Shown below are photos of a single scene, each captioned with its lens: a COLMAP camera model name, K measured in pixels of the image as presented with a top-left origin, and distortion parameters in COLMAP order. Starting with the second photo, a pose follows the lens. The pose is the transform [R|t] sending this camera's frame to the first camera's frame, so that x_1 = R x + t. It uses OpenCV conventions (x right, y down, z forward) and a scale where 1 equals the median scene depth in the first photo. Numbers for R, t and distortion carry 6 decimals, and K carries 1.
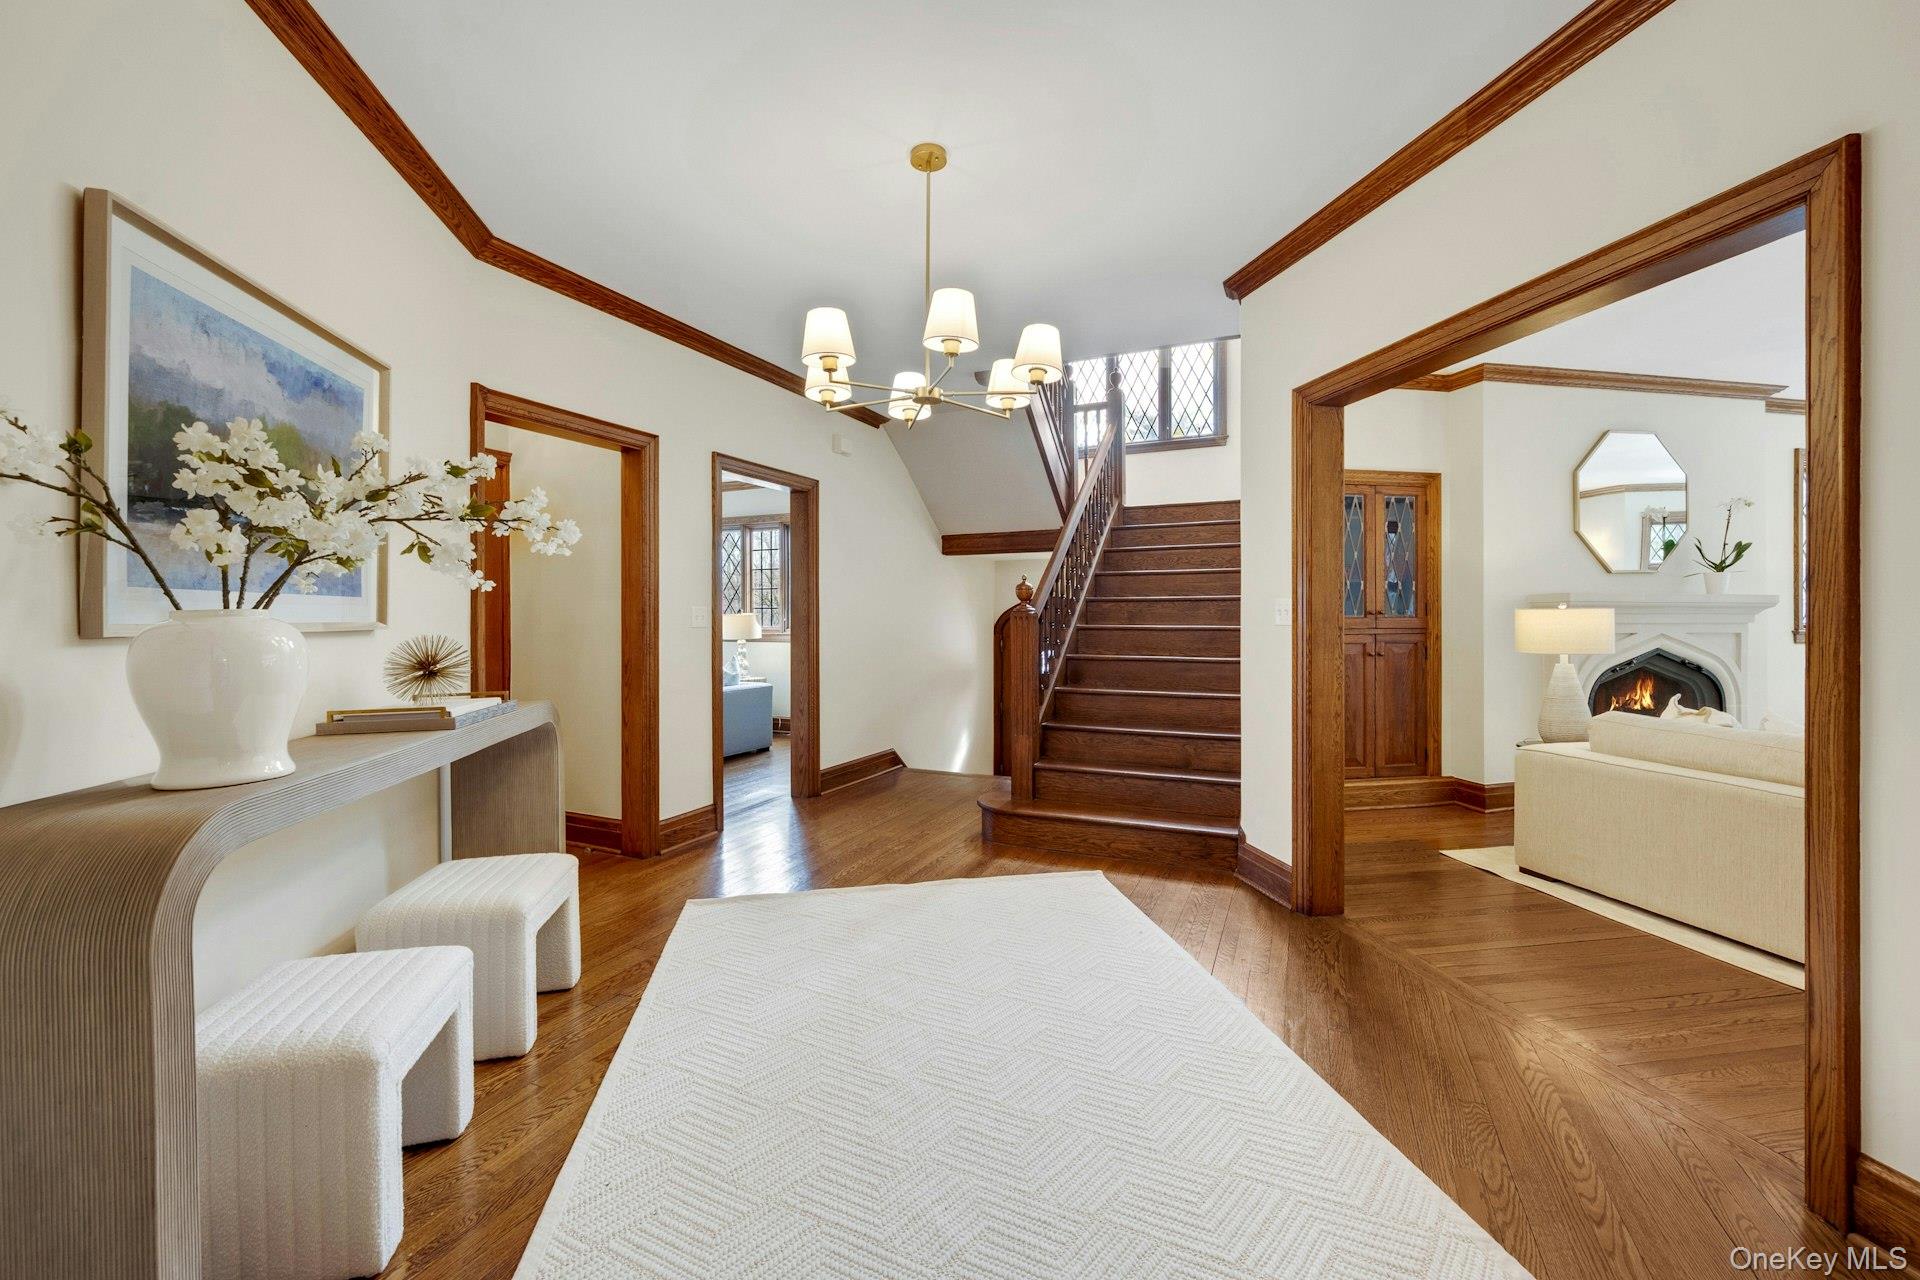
lens RADIAL K [[766.9, 0, 957.7], [0, 766.9, 623.1], [0, 0, 1]] dist [-0.001668, -0.000052]
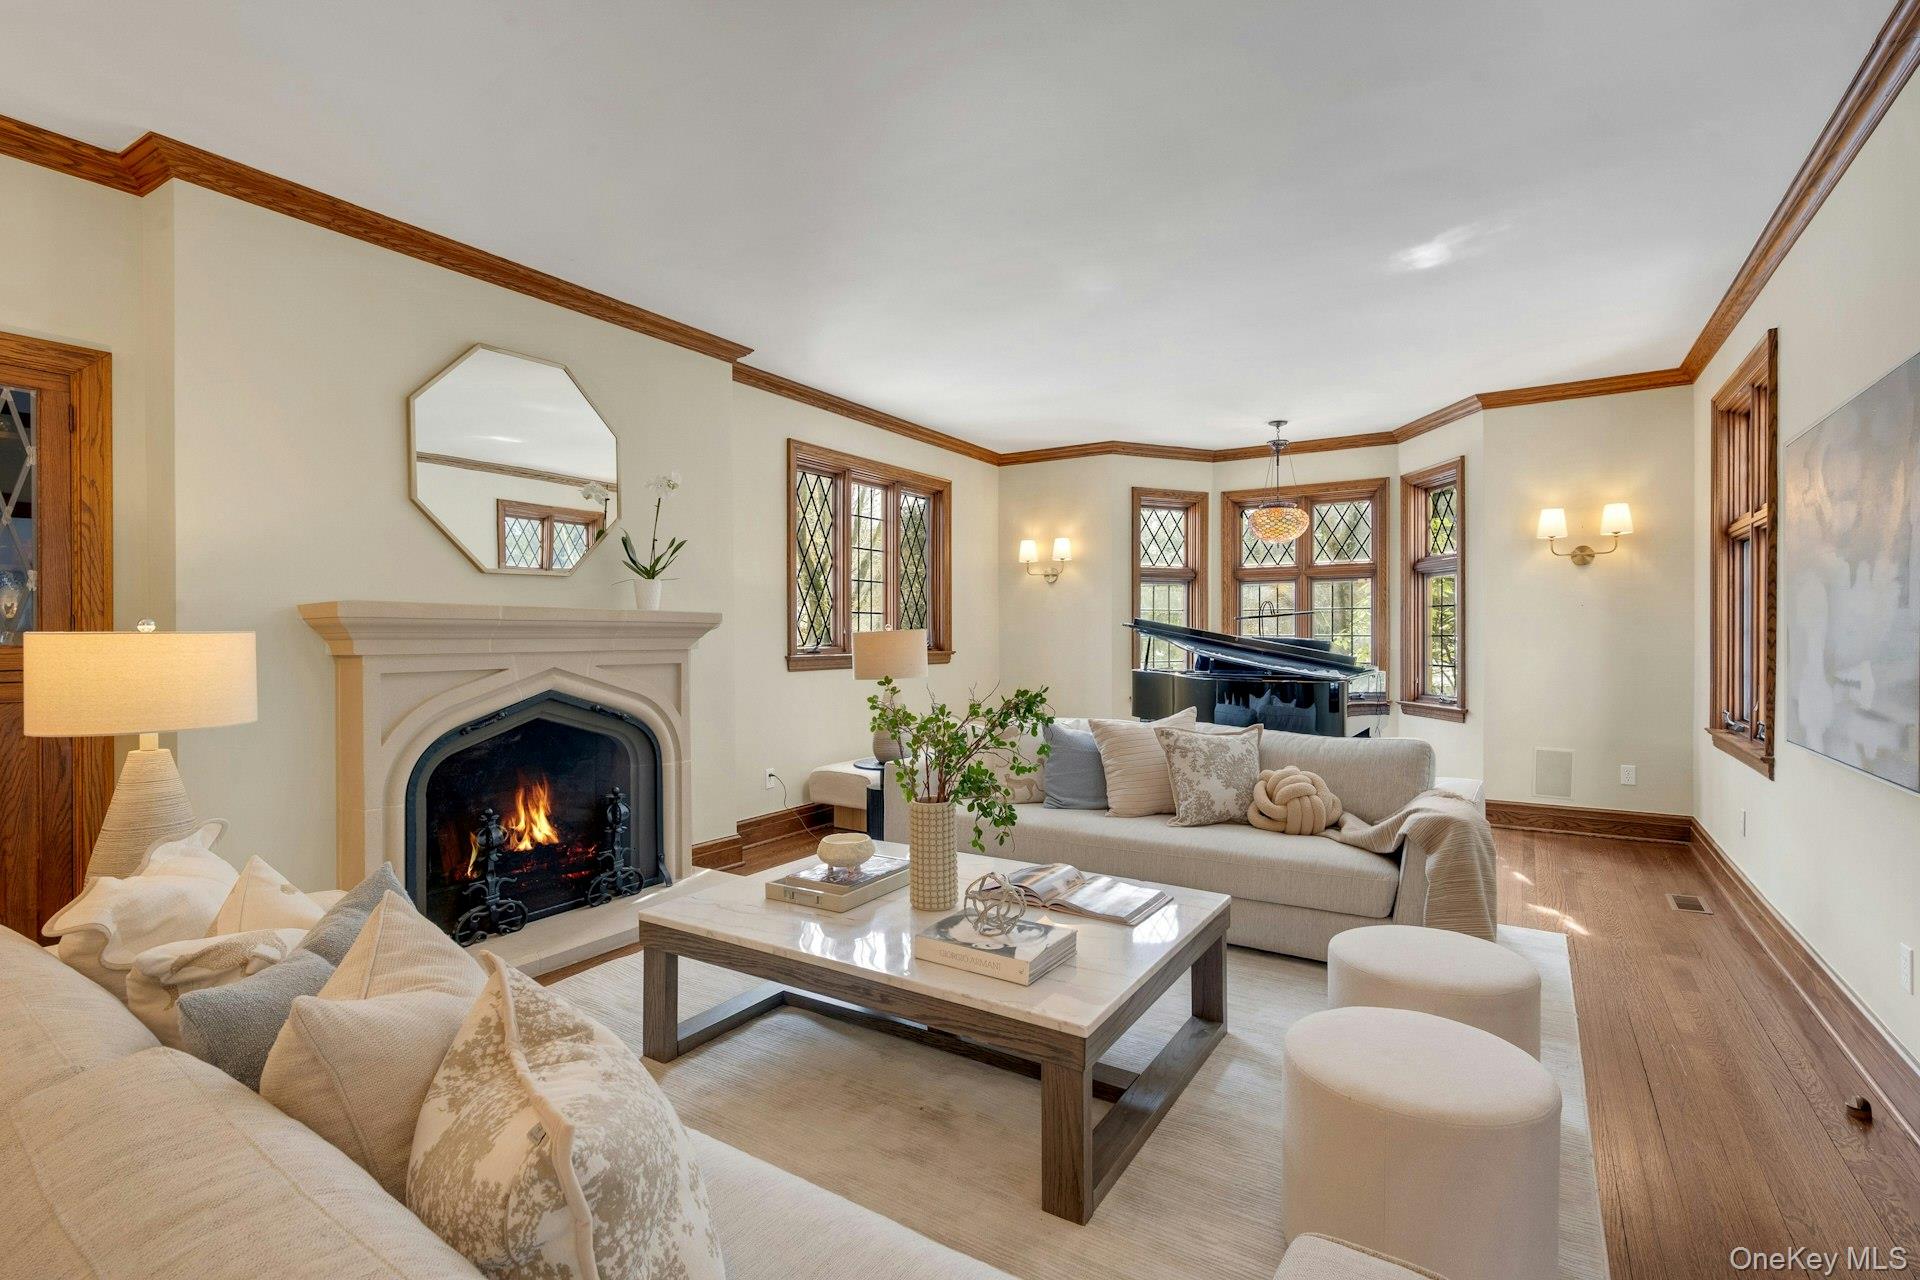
lens RADIAL K [[771.2, 0, 965.4], [0, 771.2, 632.7], [0, 0, 1]] dist [0.000854, 0.000039]
pose [[0.729443, 0.000922, 0.684041, 0.716633], [0.001959, 0.999992, -0.003438, -0.013683], [-0.684039, 0.003848, 0.729435, 0.272552]]
